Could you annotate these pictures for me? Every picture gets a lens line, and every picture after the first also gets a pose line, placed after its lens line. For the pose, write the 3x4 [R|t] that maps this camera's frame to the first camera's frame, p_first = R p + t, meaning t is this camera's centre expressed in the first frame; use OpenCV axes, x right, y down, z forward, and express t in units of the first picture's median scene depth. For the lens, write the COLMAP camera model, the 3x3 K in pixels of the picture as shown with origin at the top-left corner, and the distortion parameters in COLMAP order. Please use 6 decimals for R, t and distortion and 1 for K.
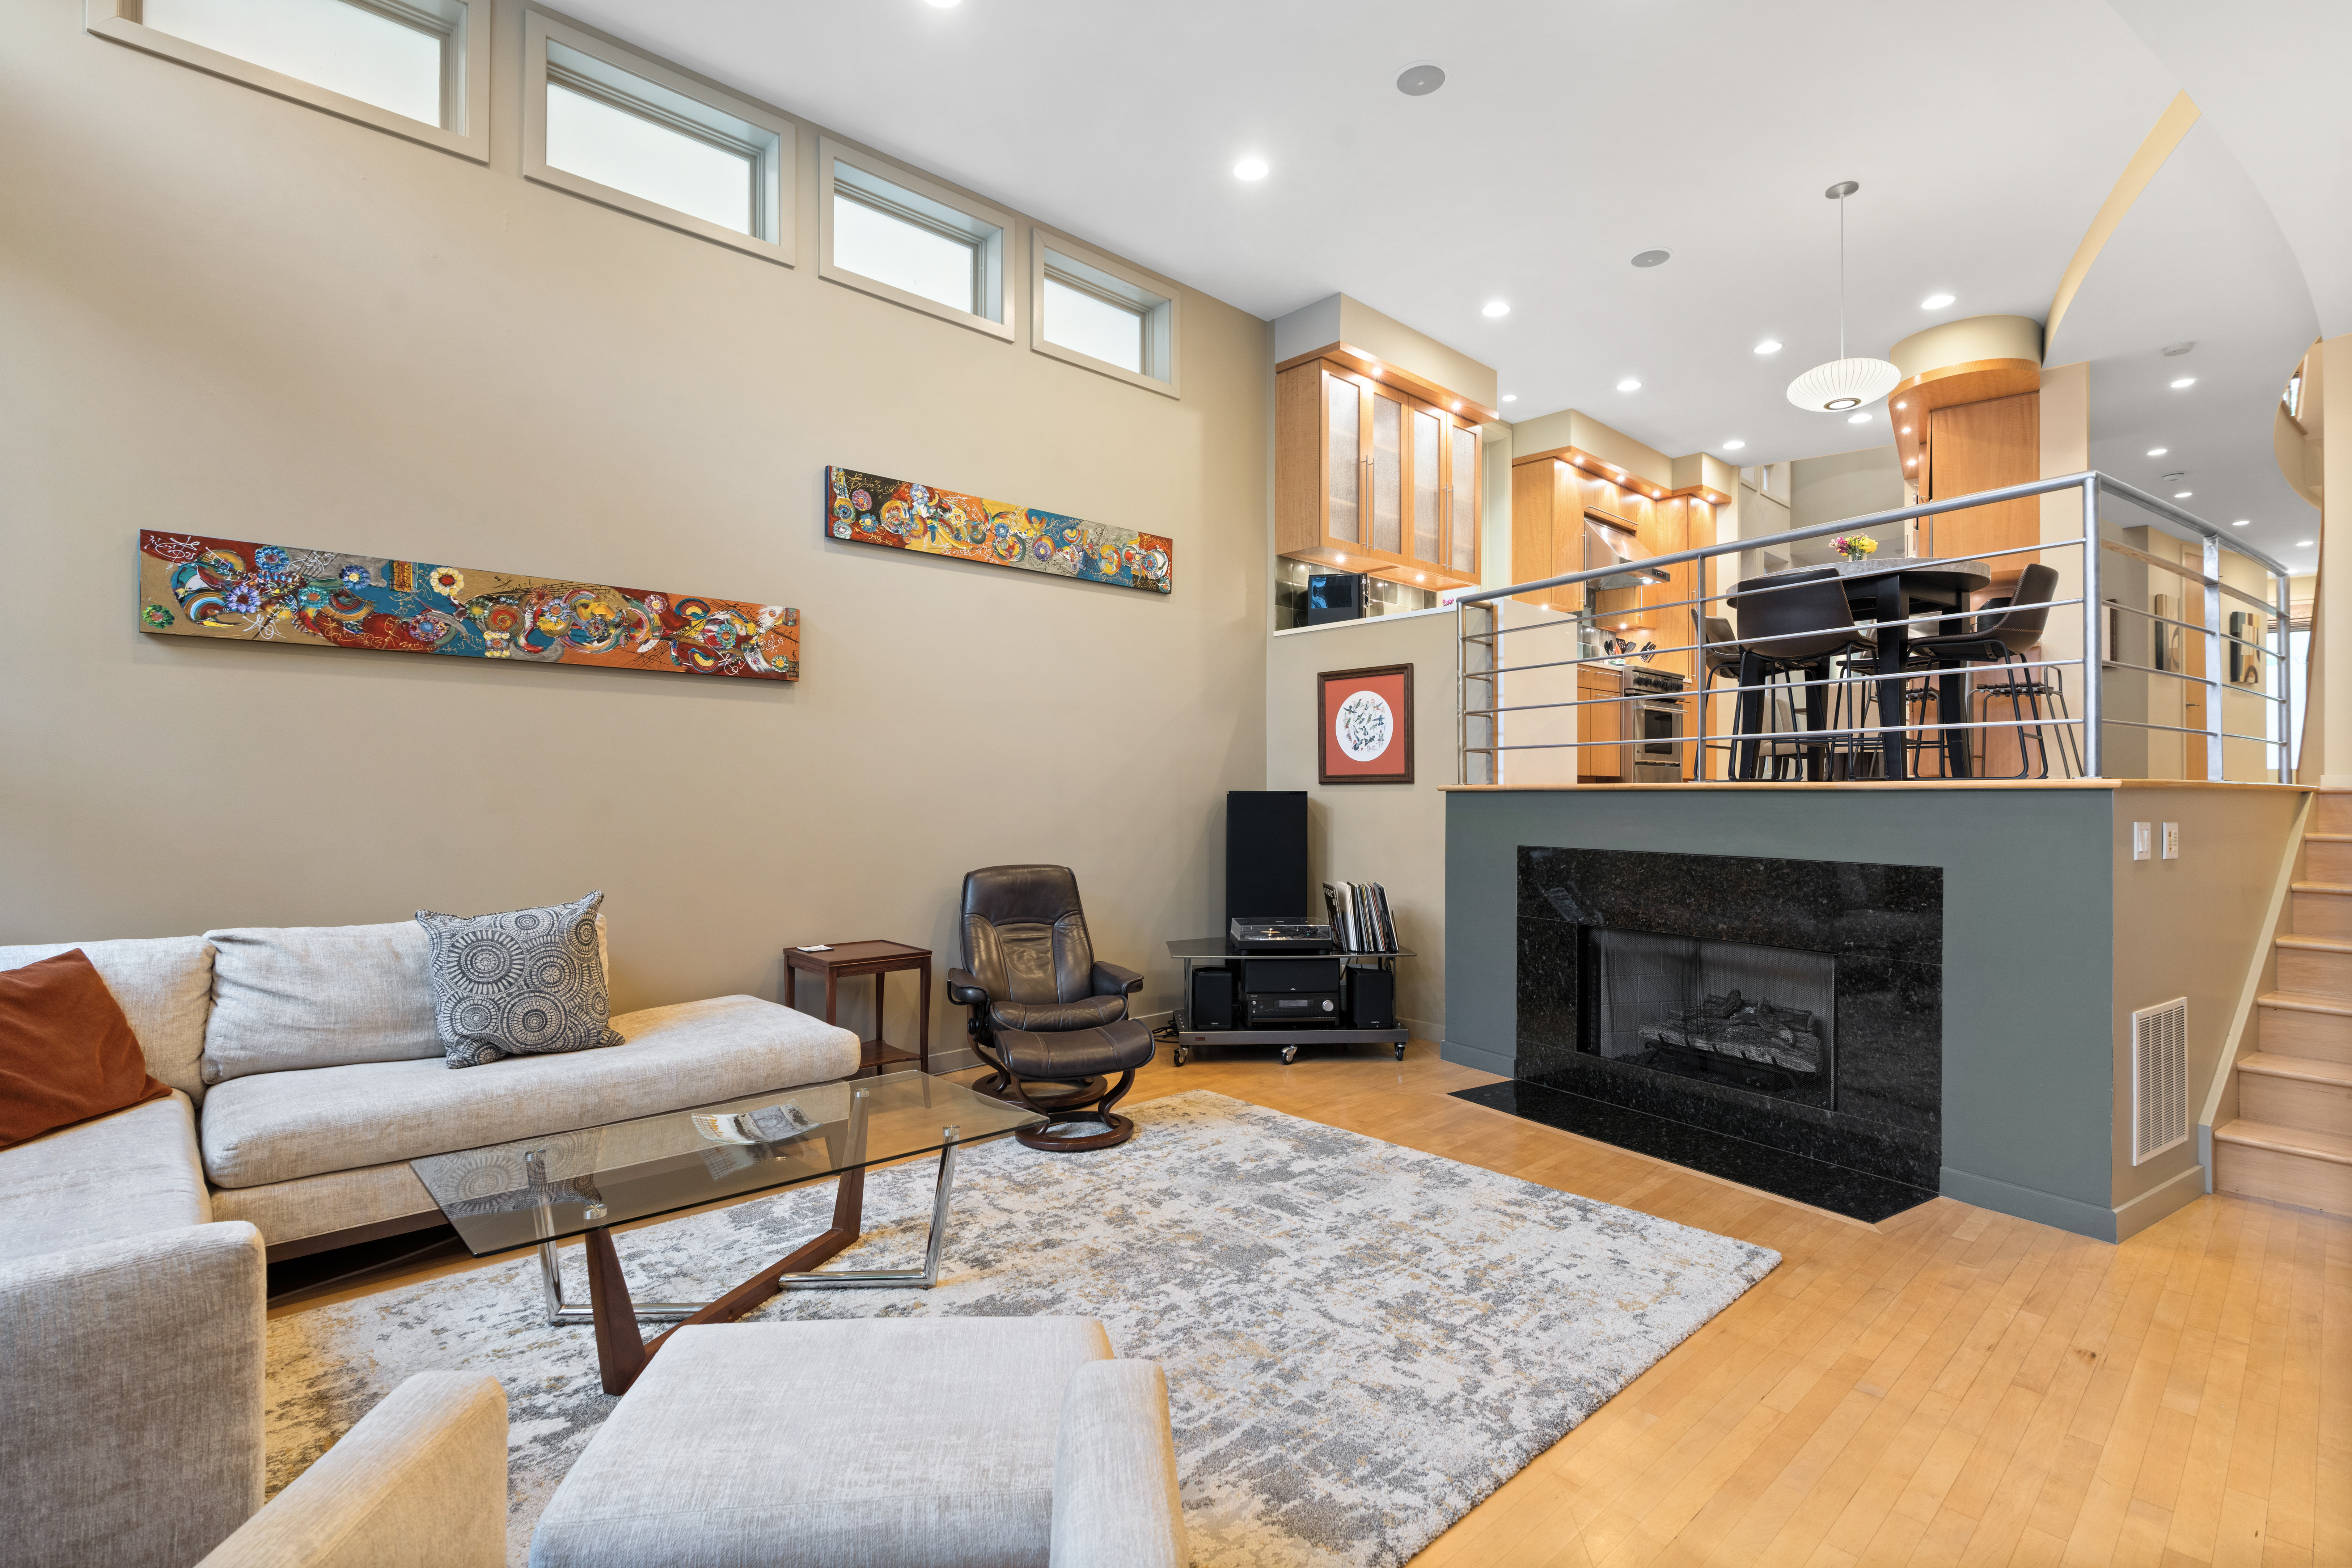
lens RADIAL K [[1123.6, 0, 1163.5], [0, 1123.6, 787.5], [0, 0, 1]] dist [-0.012446, 0.006214]
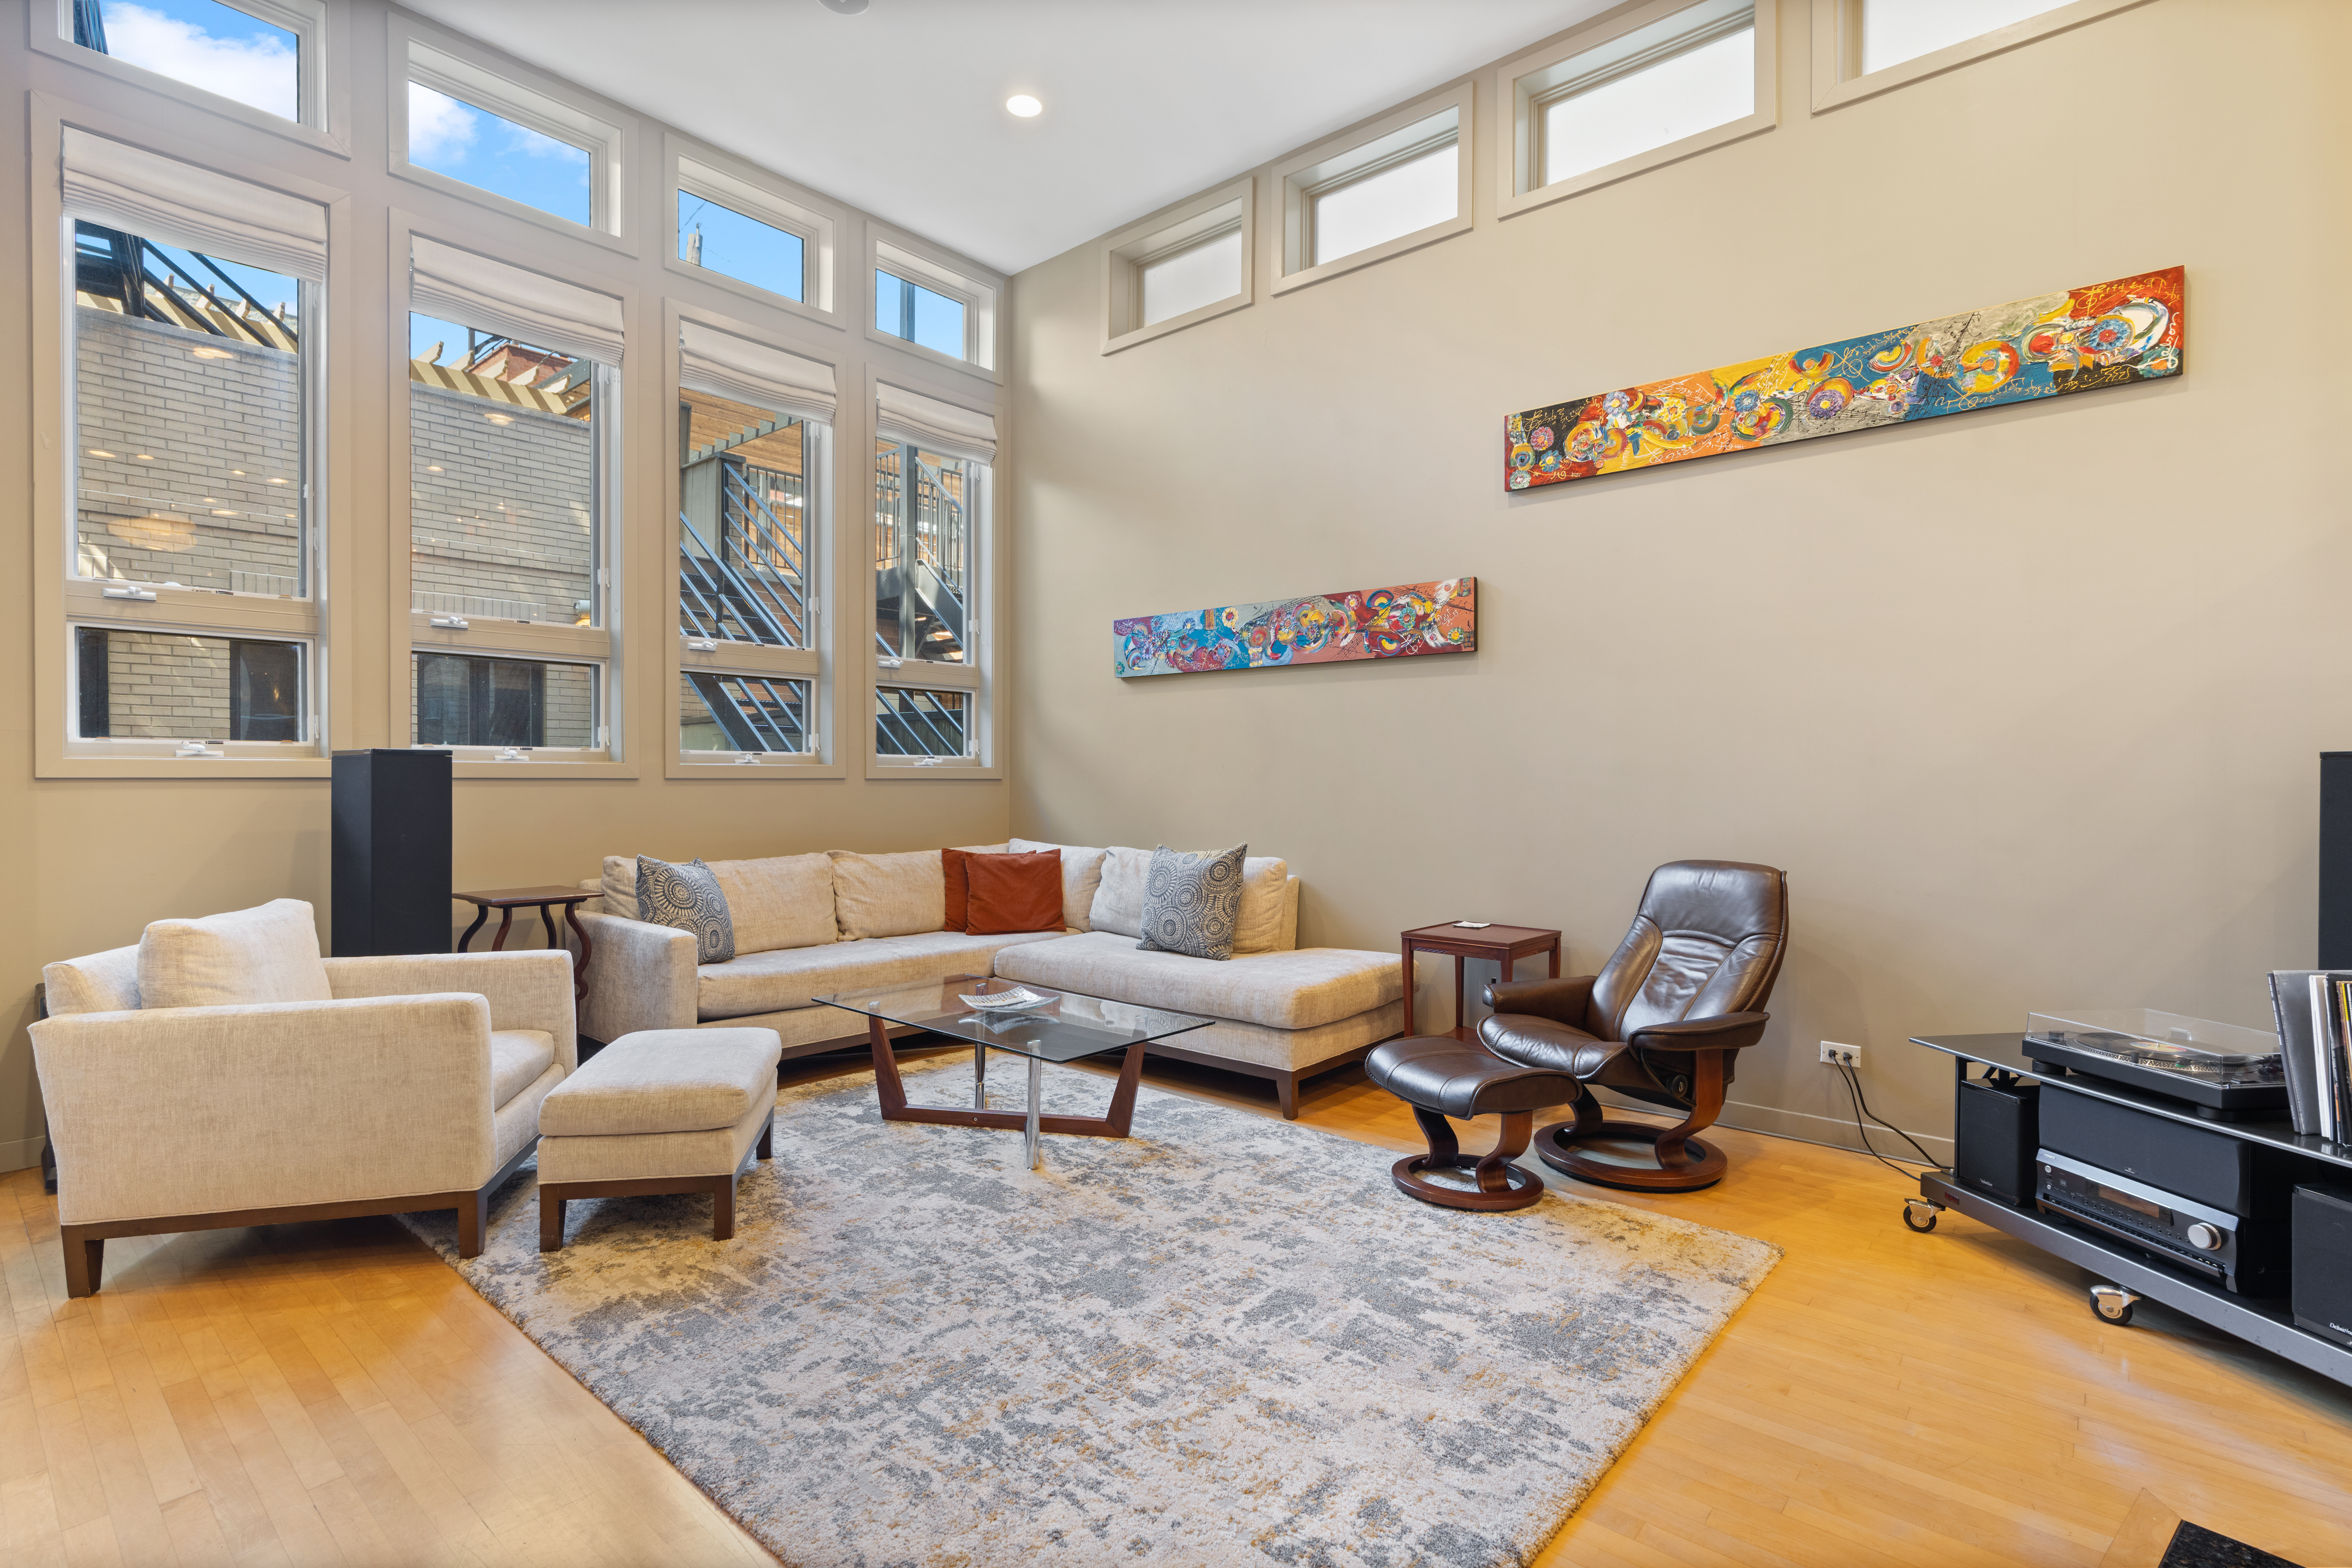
lens RADIAL K [[1123.6, 0, 1163.5], [0, 1123.6, 787.5], [0, 0, 1]] dist [-0.012446, 0.006214]
pose [[0.096068, 0.007340, -0.995348, 0.698047], [0.004636, 0.999959, 0.007822, 0.017608], [0.995364, -0.005366, 0.096030, 0.711133]]
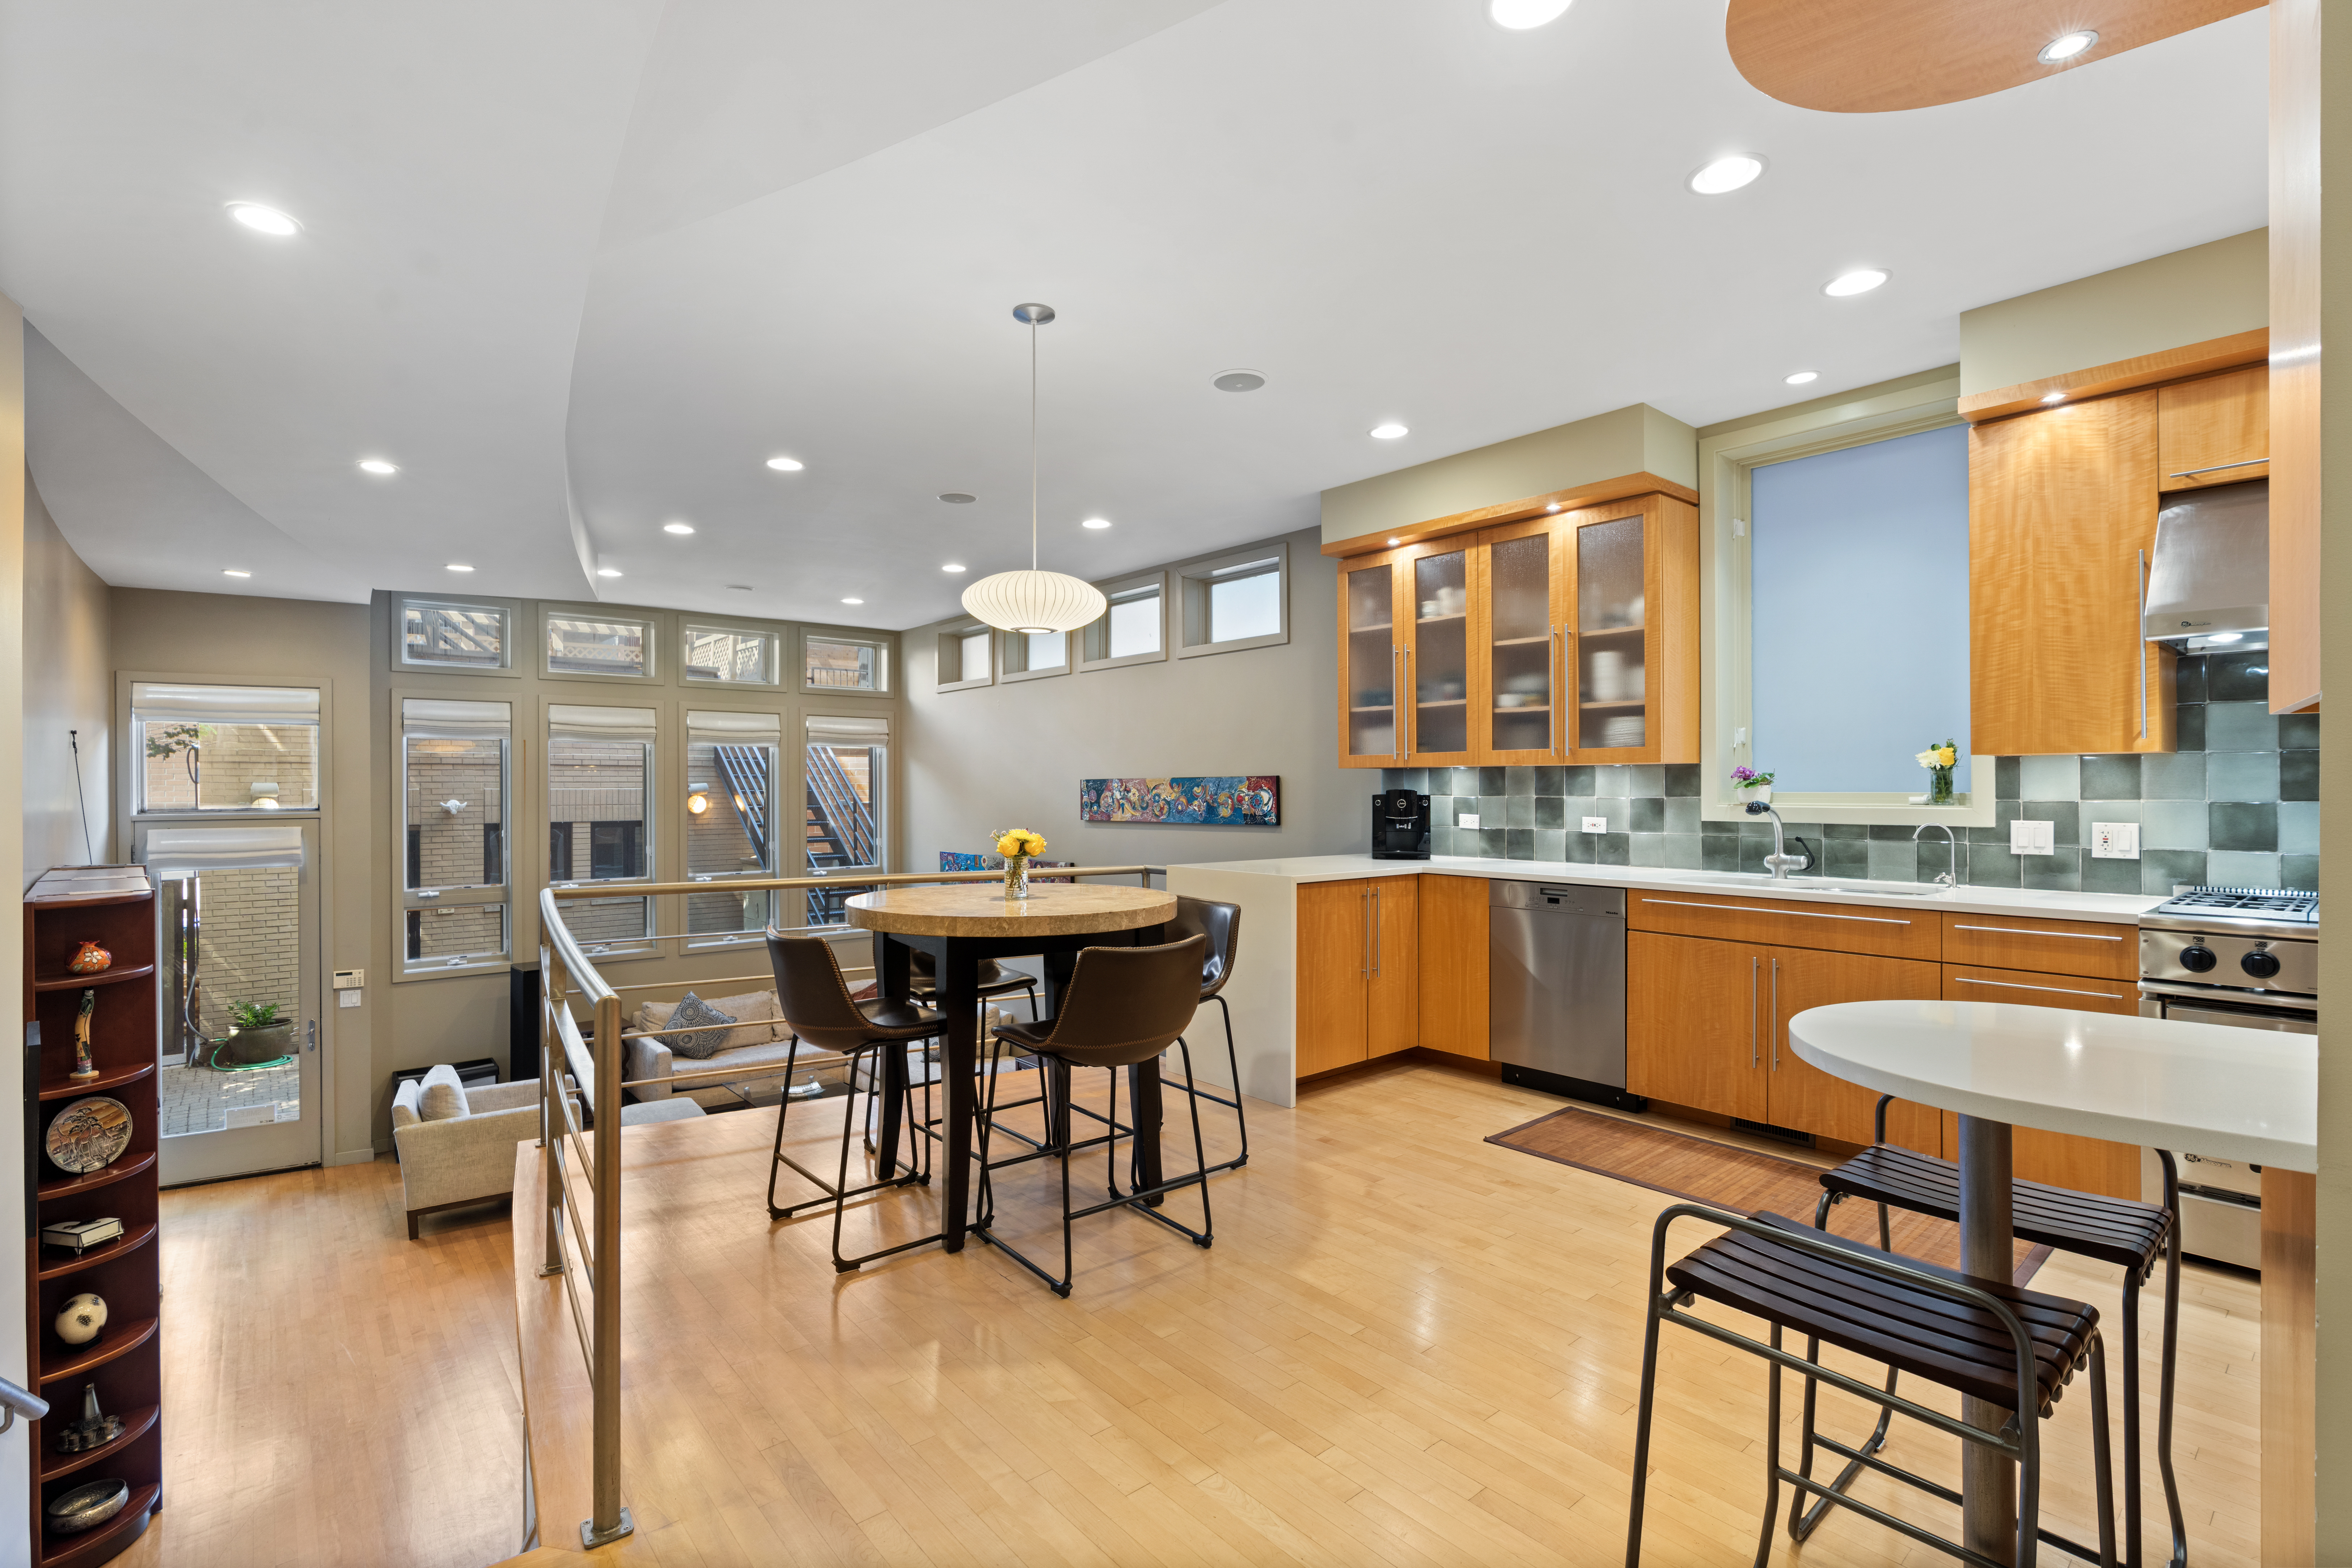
lens RADIAL K [[1058.6, 0, 1176.0], [0, 1058.6, 784.0], [0, 0, 1]] dist [-0.023884, 0.000147]
pose [[-0.039032, -0.008316, -0.999203, 1.544345], [0.010428, 0.999908, -0.008729, -0.301492], [0.999184, -0.010761, -0.038942, 1.385242]]
